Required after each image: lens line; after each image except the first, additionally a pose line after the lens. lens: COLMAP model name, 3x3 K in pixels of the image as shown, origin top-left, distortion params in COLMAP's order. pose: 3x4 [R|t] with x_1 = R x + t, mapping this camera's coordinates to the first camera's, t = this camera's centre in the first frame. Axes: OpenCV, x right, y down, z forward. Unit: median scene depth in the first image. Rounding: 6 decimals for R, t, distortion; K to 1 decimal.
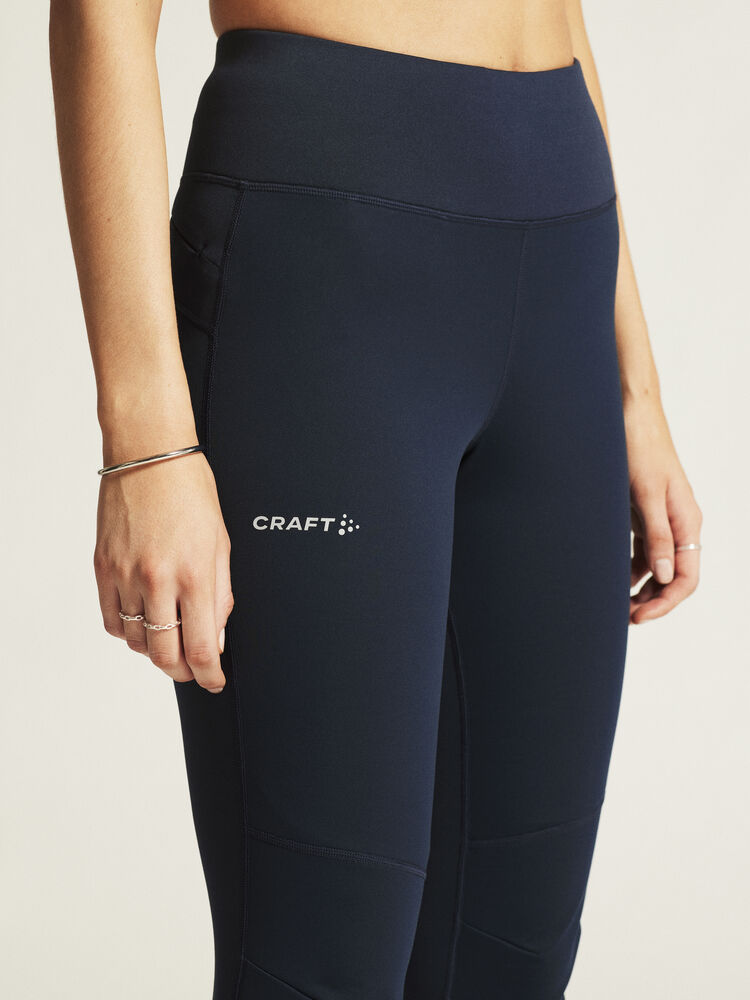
lens RADIAL K [[2378.9, 0, 375.0], [0, 2378.9, 500.0], [0, 0, 1]] dist [-0.070676, -0.426994]
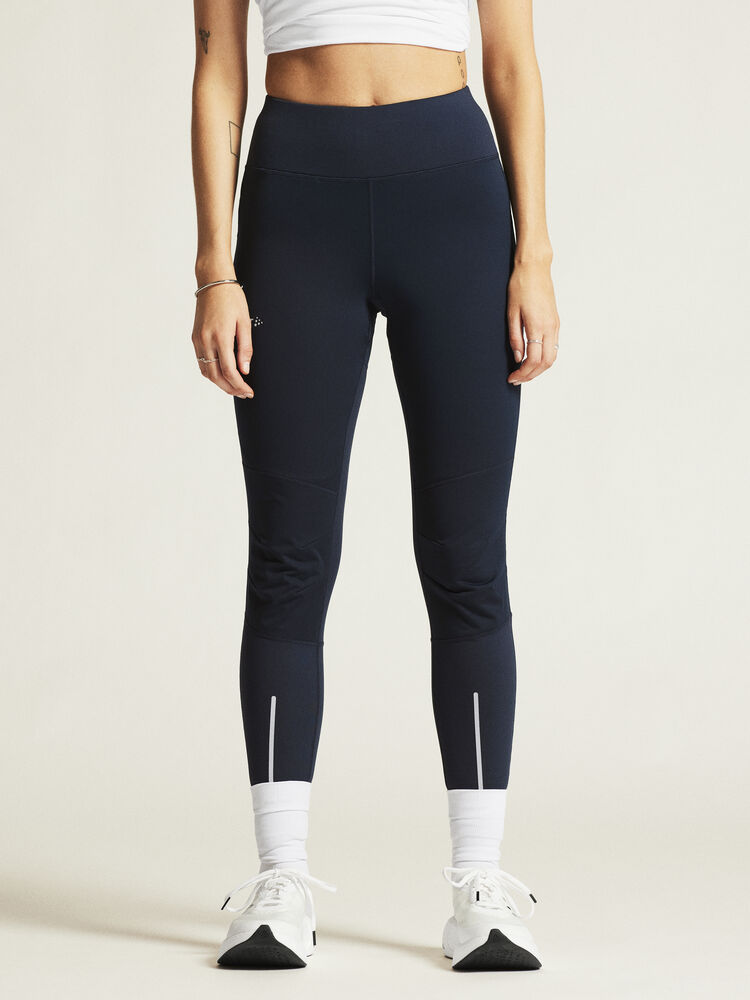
lens RADIAL K [[2378.9, 0, 375.0], [0, 2378.9, 500.0], [0, 0, 1]] dist [-0.070676, -0.426994]
pose [[0.998471, 0.034385, -0.043292, 0.143716], [-0.031973, 0.997962, 0.055225, 0.049690], [0.045103, -0.053757, 0.997535, -1.157466]]
